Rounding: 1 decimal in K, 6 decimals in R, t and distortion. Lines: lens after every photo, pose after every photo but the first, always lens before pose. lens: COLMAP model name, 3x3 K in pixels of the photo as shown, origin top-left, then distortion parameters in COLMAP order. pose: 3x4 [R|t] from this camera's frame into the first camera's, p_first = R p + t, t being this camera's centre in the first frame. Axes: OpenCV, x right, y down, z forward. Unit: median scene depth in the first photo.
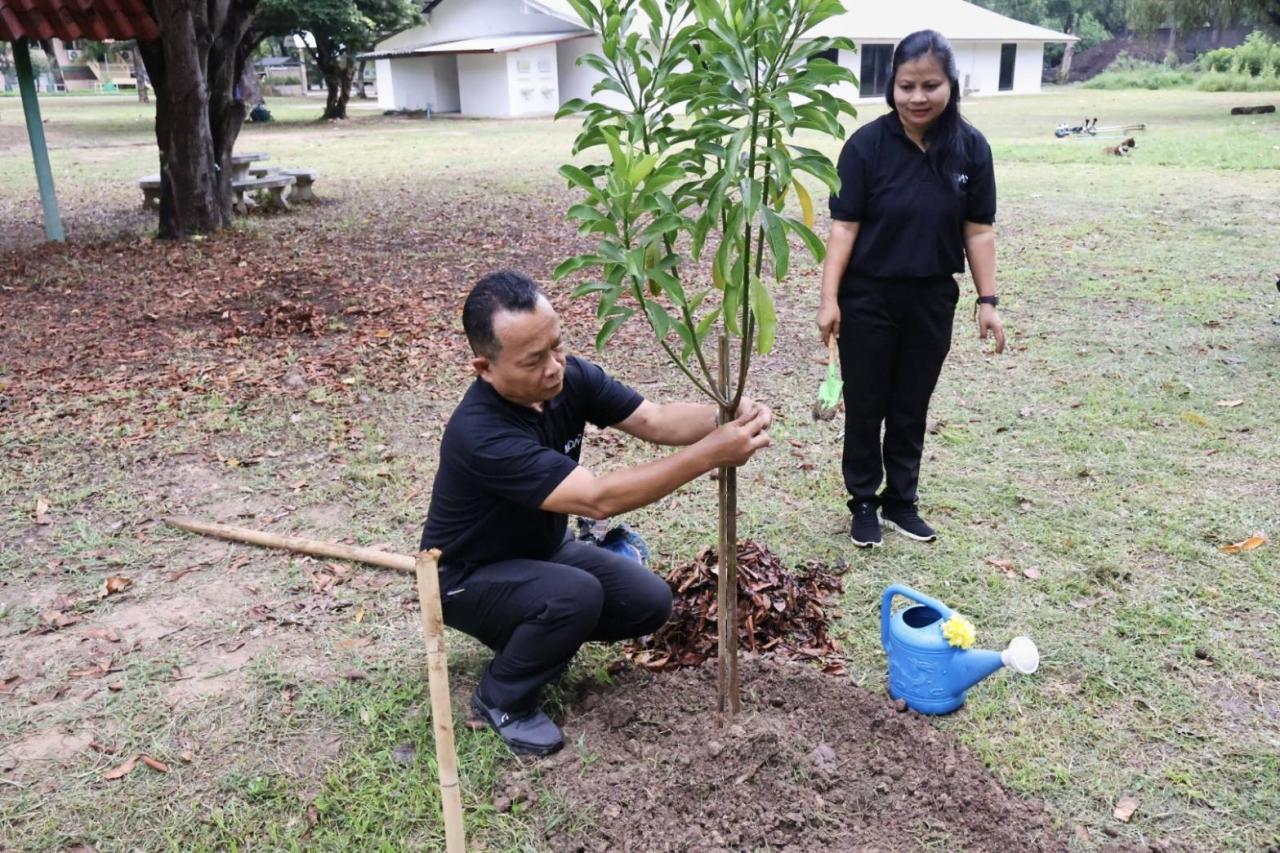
lens RADIAL K [[1091.3, 0, 637.6], [0, 1091.3, 423.1], [0, 0, 1]] dist [0.007638, -0.012223]
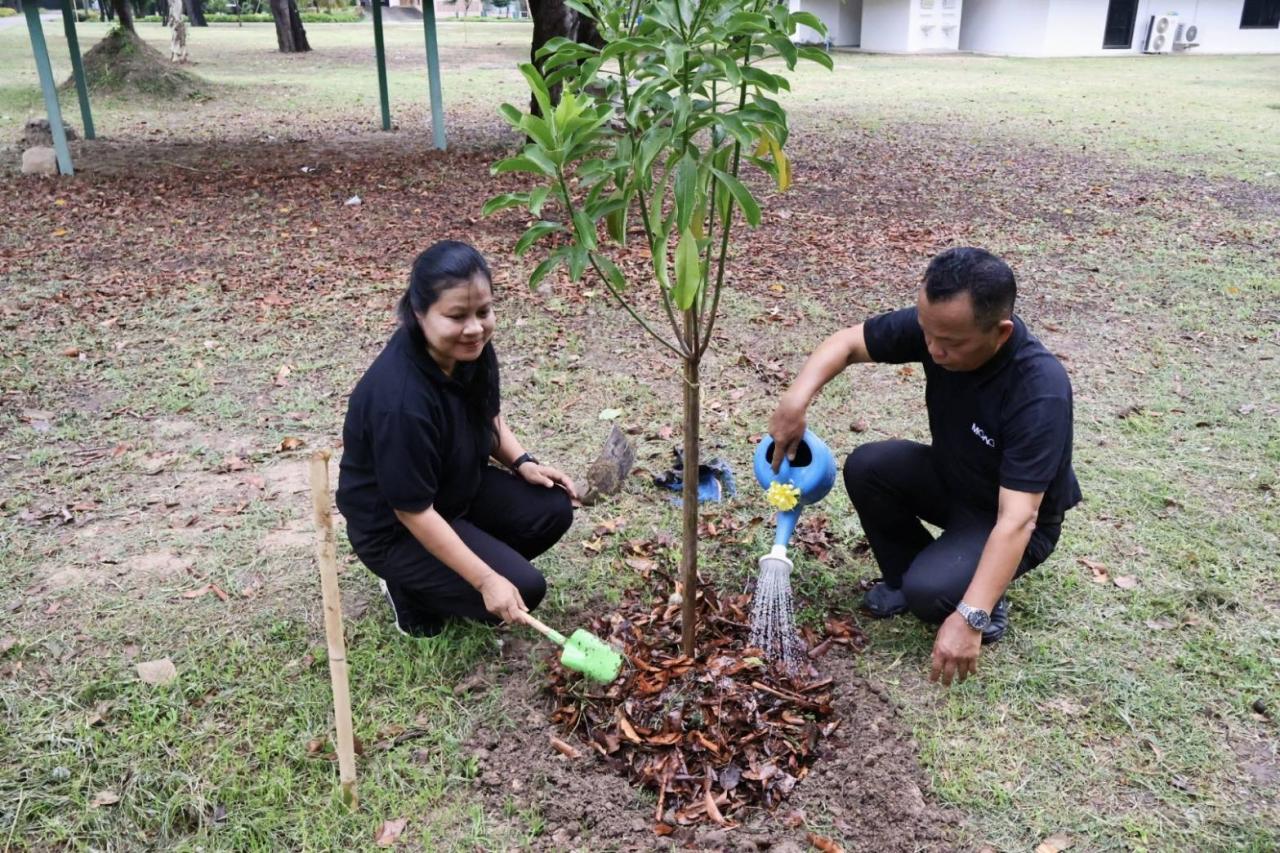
lens RADIAL K [[1022.1, 0, 641.9], [0, 1022.1, 433.7], [0, 0, 1]] dist [-0.014368, 0.010118]
pose [[0.939159, 0.148672, -0.309641, 0.207954], [-0.121513, 0.986985, 0.105337, -0.024698], [0.321272, -0.061303, 0.945001, 0.060309]]
